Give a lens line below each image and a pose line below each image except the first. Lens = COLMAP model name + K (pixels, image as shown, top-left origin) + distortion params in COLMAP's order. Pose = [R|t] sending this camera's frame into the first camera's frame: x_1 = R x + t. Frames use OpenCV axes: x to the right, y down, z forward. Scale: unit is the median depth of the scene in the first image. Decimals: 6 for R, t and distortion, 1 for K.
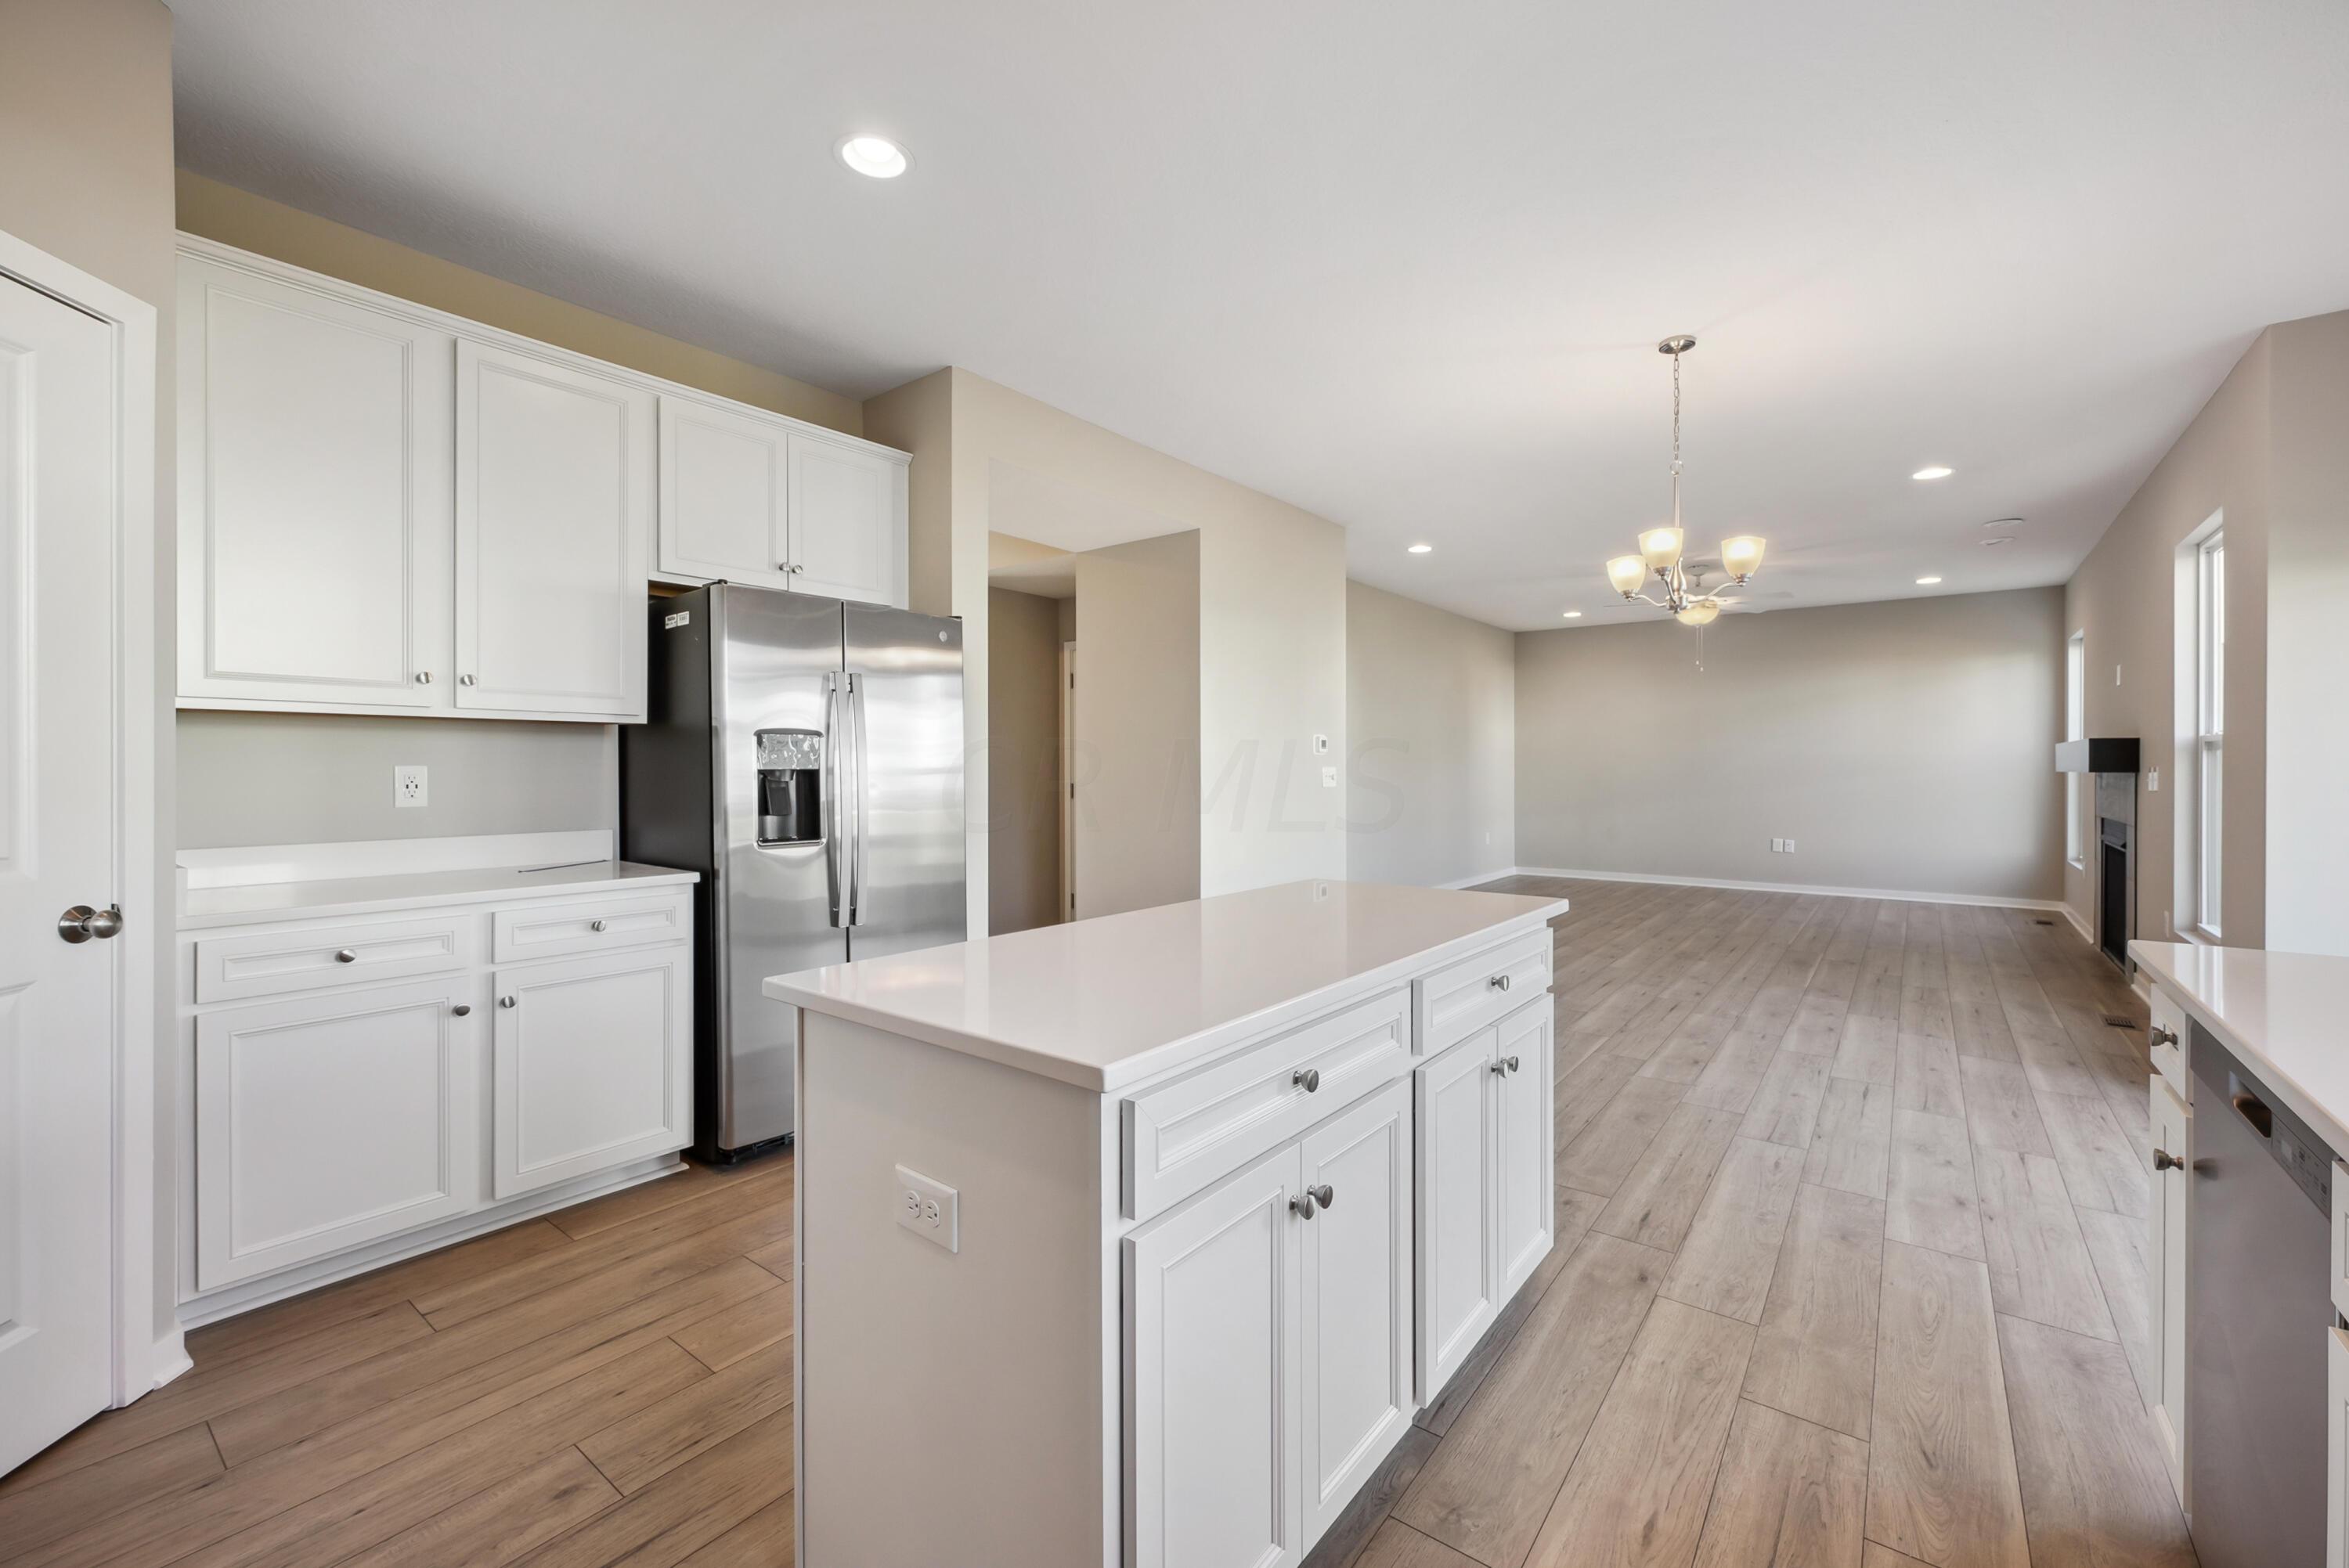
lens RADIAL K [[913.6, 0, 1206.0], [0, 913.6, 776.7], [0, 0, 1]] dist [0.000317, 0.000243]
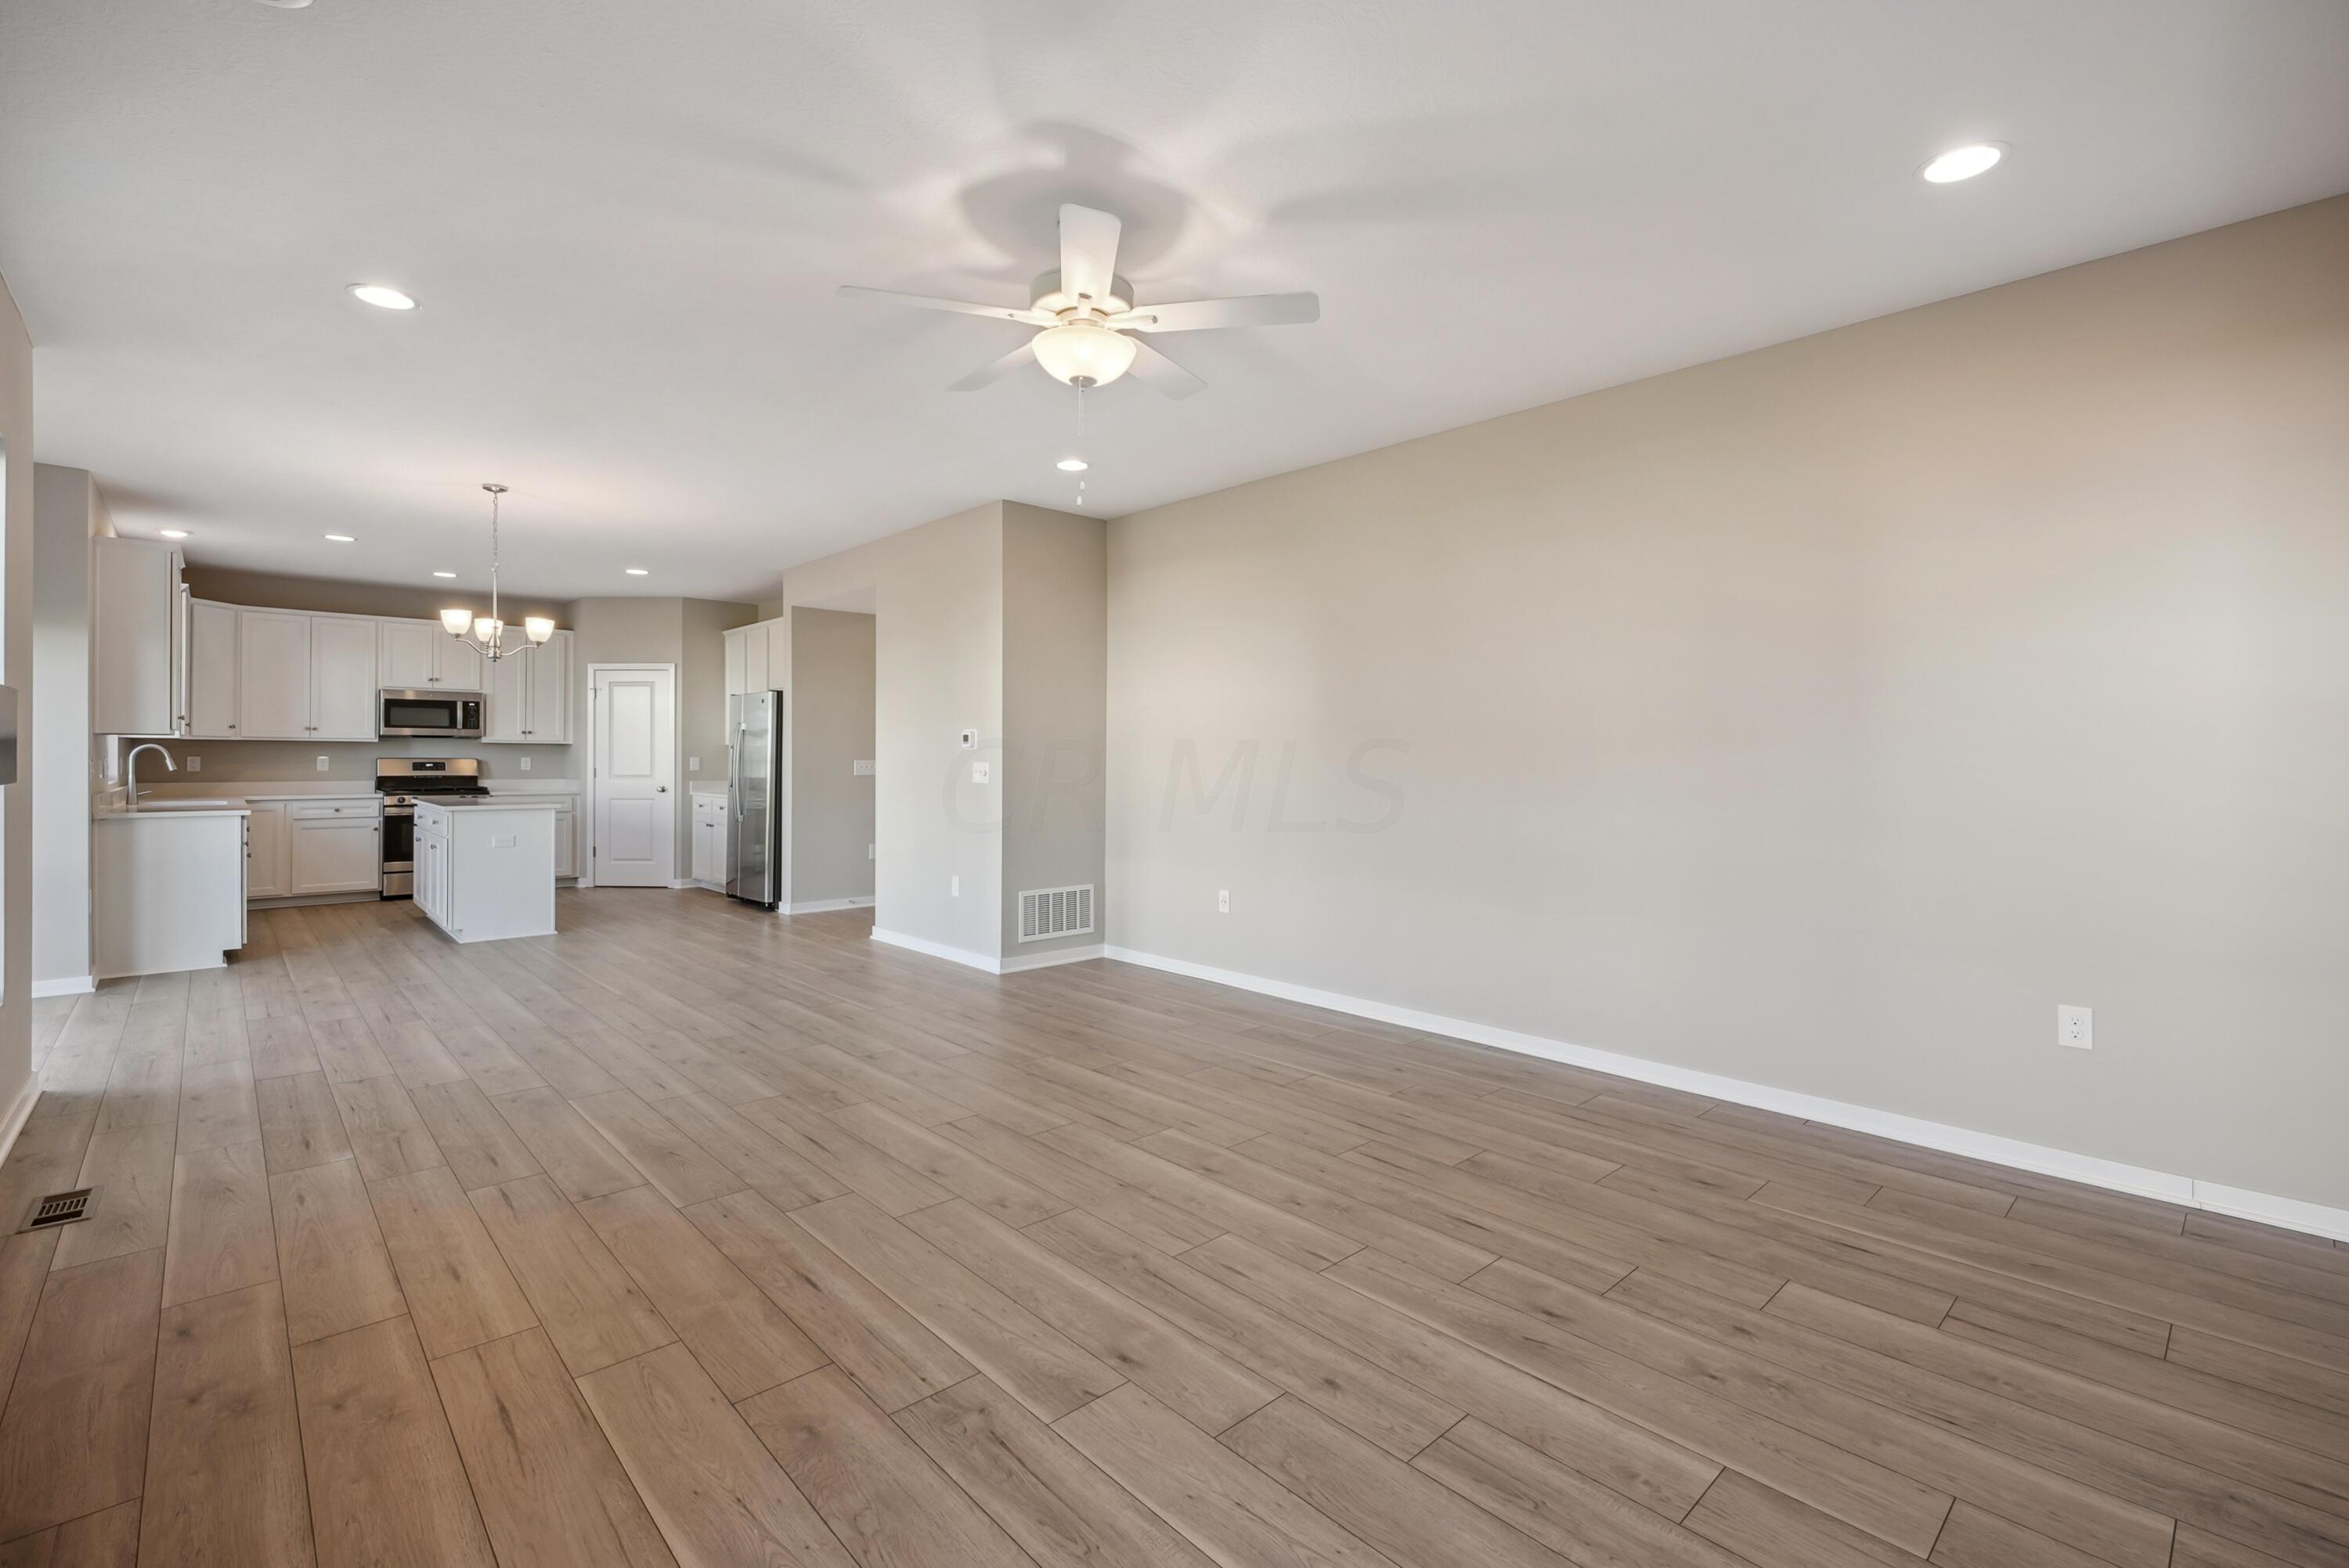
lens RADIAL K [[890.2, 0, 1089.2], [0, 890.2, 755.1], [0, 0, 1]] dist [-0.002754, 0.000048]
pose [[-0.131999, -0.005431, -0.991235, 1.089152], [-0.011076, 0.999931, -0.004003, -0.016384], [0.991188, 0.010450, -0.132050, 1.271815]]
